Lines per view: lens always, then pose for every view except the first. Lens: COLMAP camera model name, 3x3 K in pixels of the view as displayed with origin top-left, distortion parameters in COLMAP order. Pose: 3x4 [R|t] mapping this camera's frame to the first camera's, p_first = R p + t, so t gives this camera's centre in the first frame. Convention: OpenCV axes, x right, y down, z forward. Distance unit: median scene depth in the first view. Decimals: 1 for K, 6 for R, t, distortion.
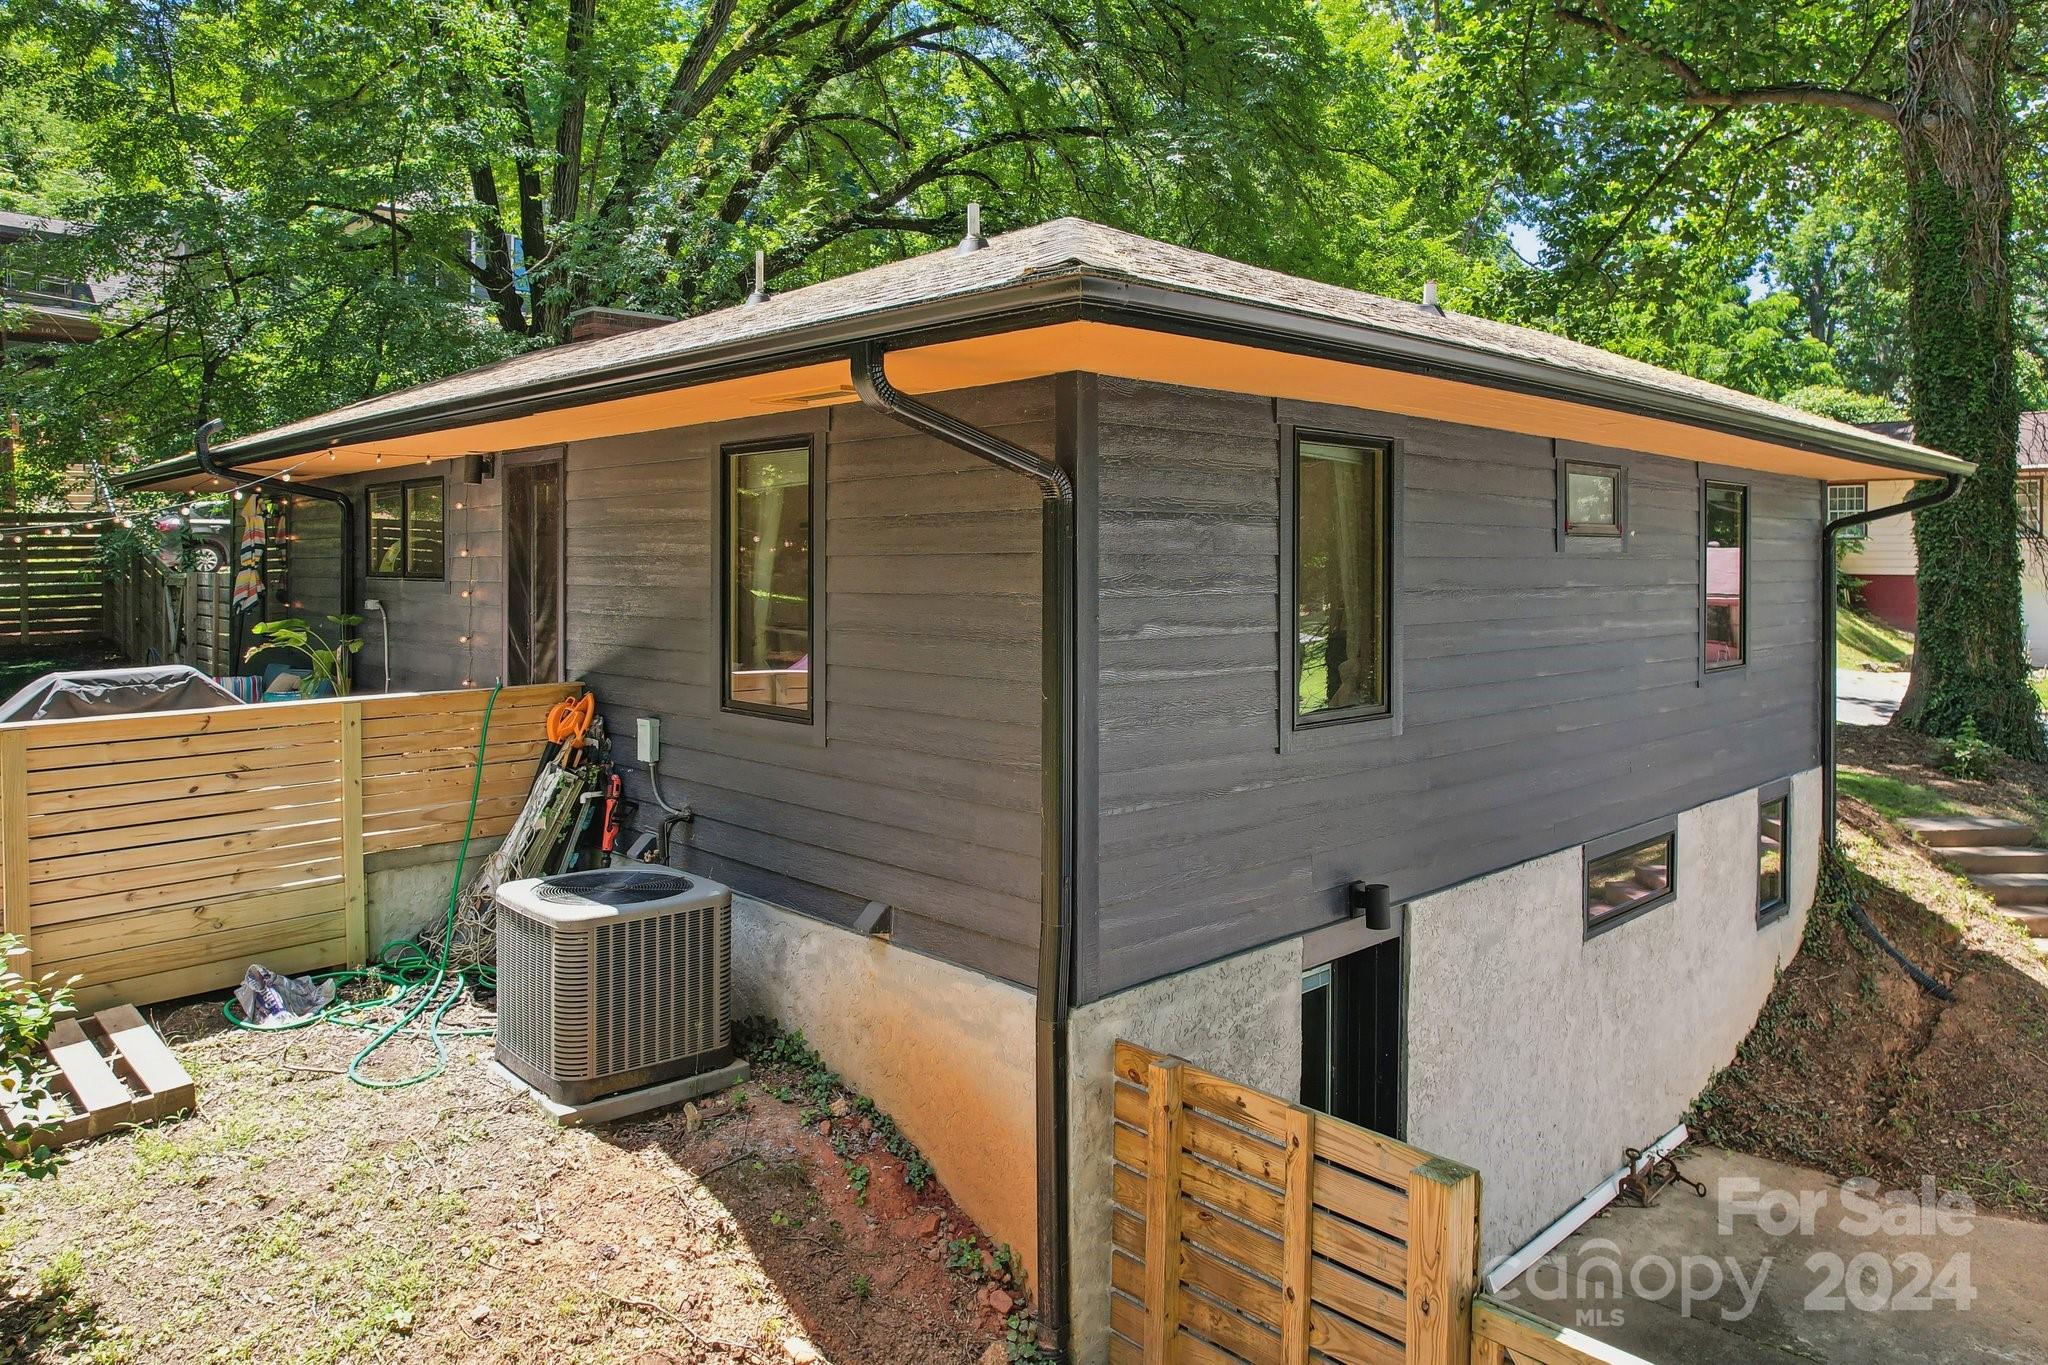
lens RADIAL K [[1355.3, 0, 1029.9], [0, 1355.3, 678.8], [0, 0, 1]] dist [-0.053599, 0.046609]
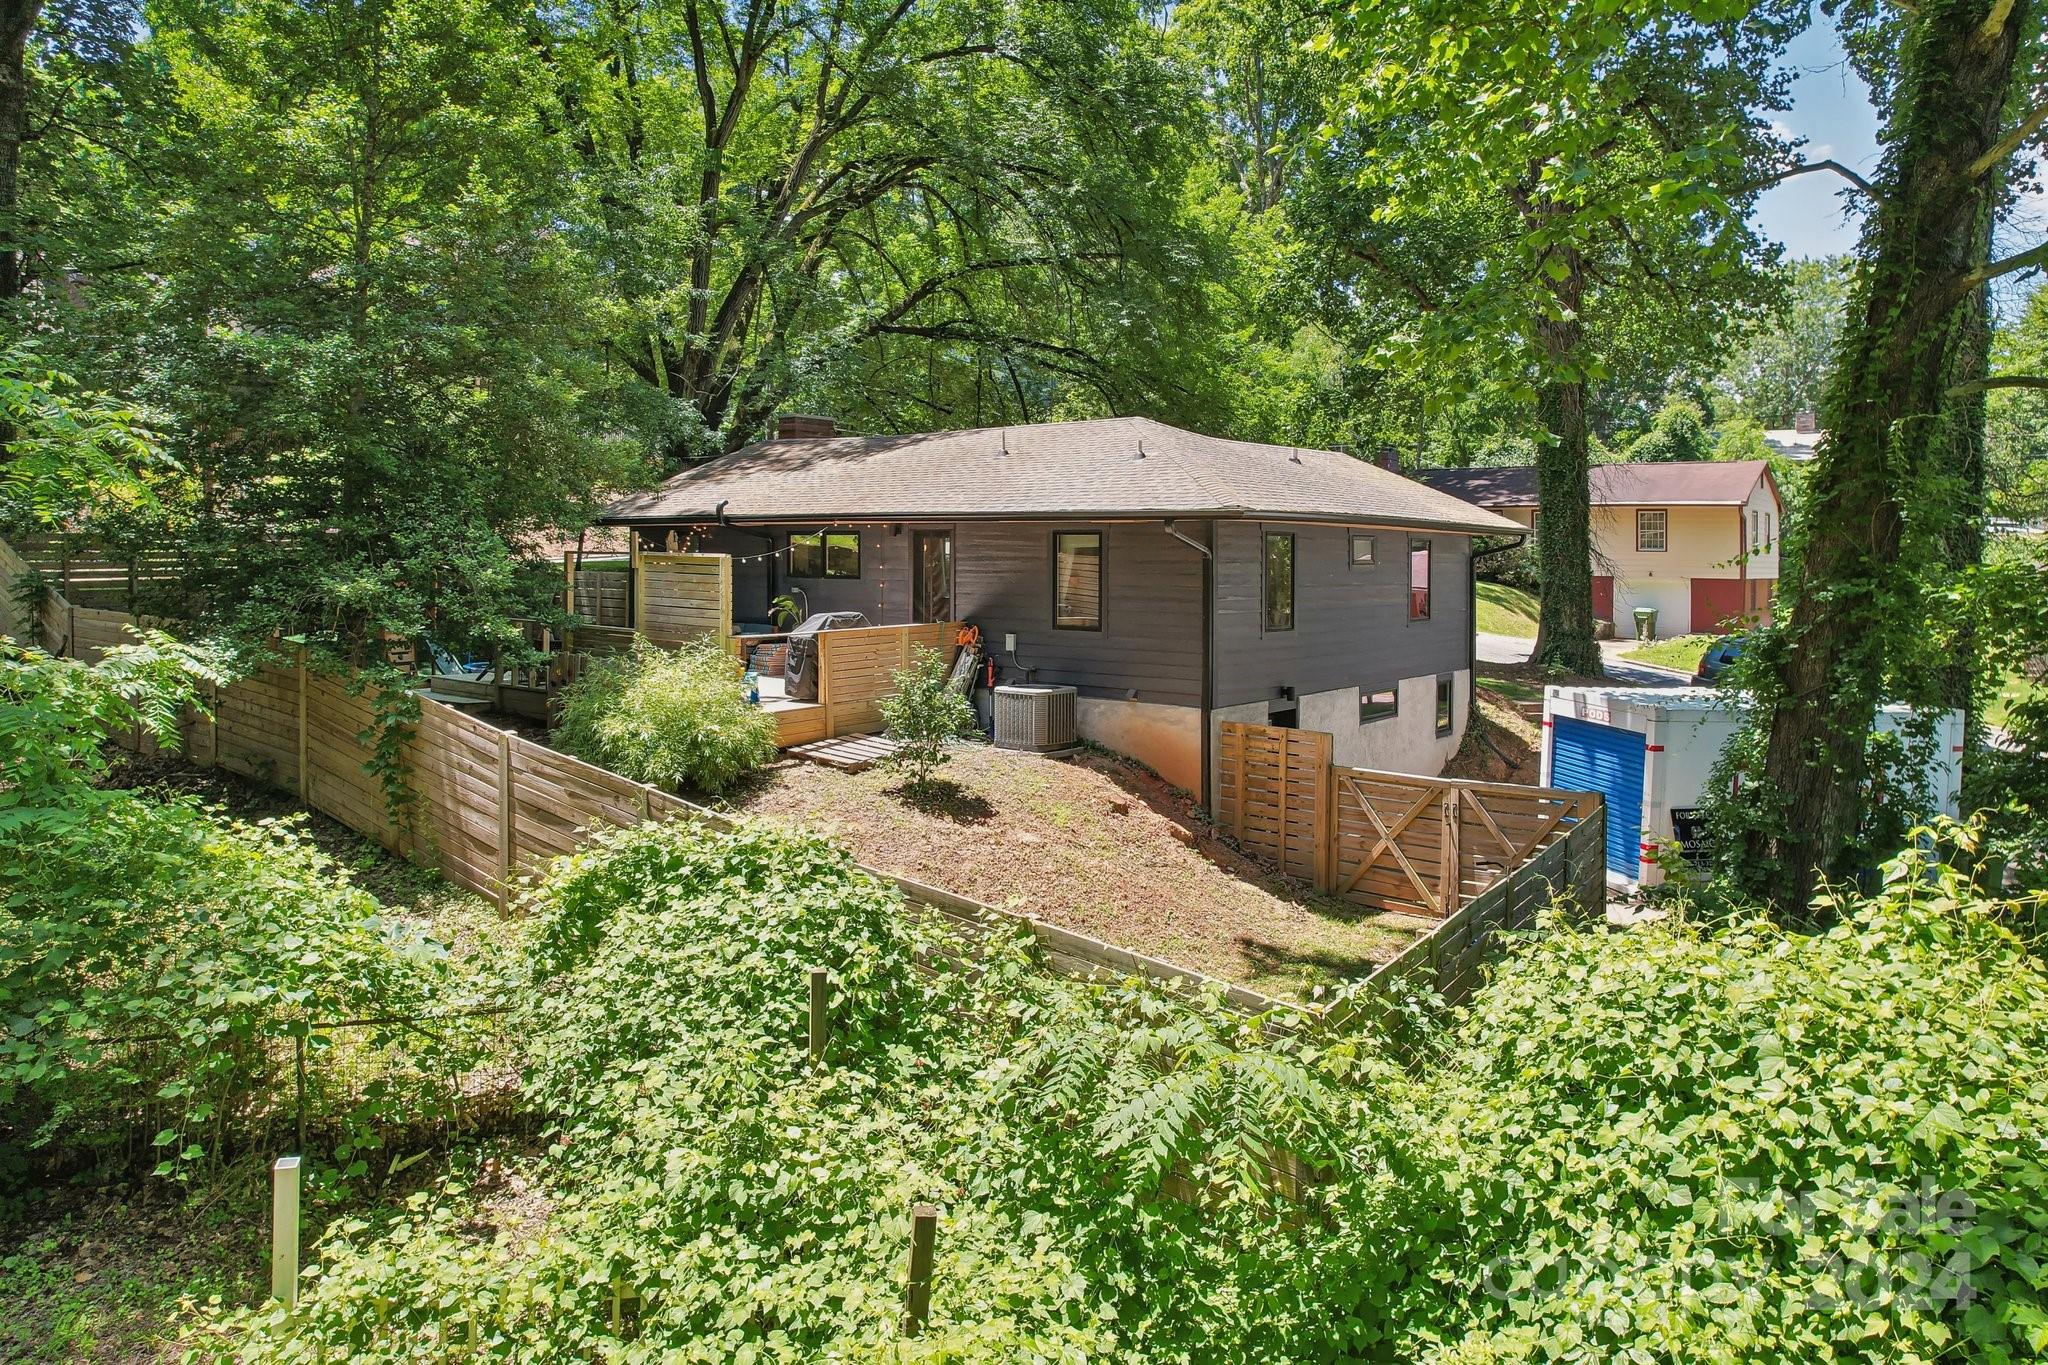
lens RADIAL K [[1355.3, 0, 1029.9], [0, 1355.3, 678.8], [0, 0, 1]] dist [-0.053599, 0.046609]
pose [[0.989647, -0.005915, 0.143402, -0.605910], [0.005360, 0.999977, 0.004257, 0.102011], [-0.143424, -0.003445, 0.989655, -1.523295]]
